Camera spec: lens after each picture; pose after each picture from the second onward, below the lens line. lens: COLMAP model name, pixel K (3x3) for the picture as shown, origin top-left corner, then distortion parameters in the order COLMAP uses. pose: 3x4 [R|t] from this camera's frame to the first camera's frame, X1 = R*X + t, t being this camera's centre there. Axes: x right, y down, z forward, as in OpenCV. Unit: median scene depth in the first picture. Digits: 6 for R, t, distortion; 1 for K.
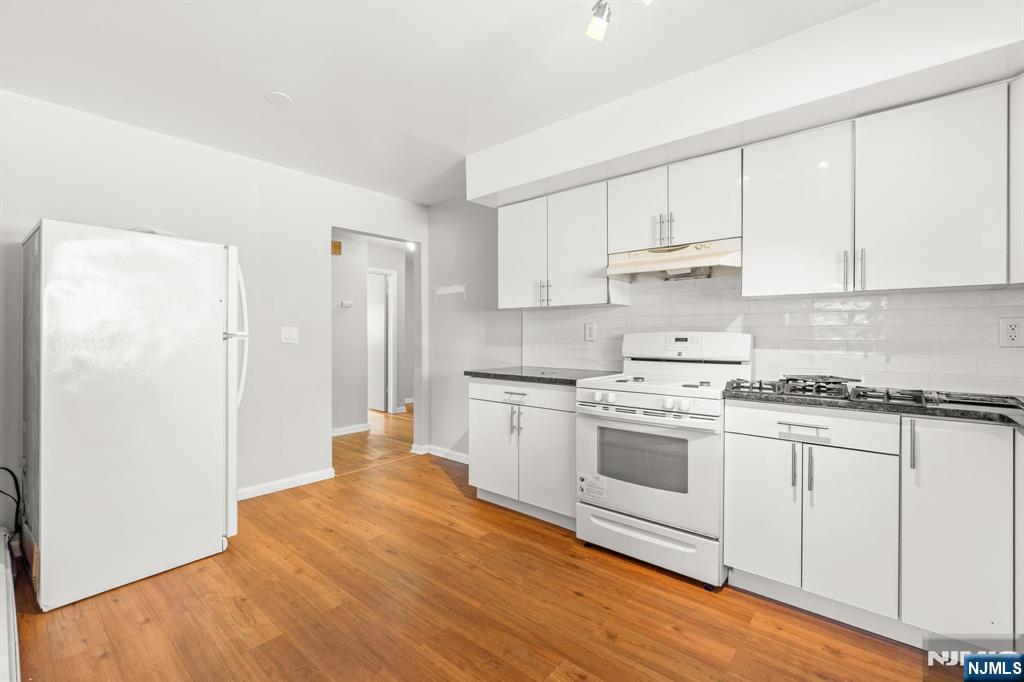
lens RADIAL K [[443.0, 0, 511.3], [0, 443.0, 337.9], [0, 0, 1]] dist [-0.008923, 0.000643]
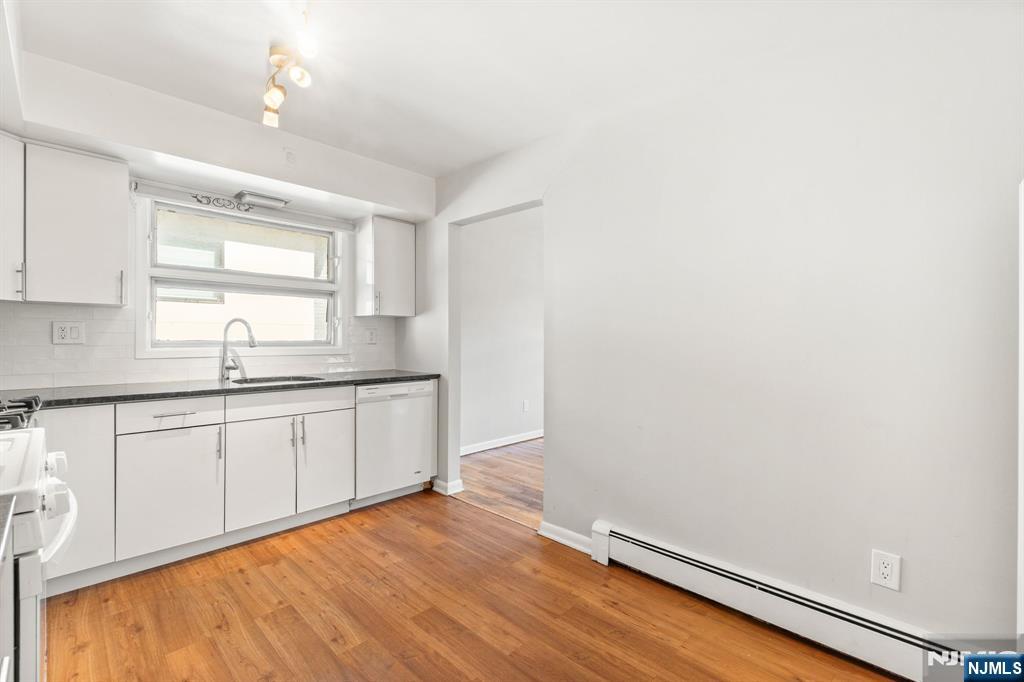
lens RADIAL K [[443.0, 0, 513.5], [0, 443.0, 337.6], [0, 0, 1]] dist [-0.008923, 0.000643]
pose [[-0.998553, -0.008667, 0.053074, -0.254131], [-0.008451, 0.999955, 0.004294, -0.024854], [-0.053109, 0.003839, -0.998581, 1.490951]]
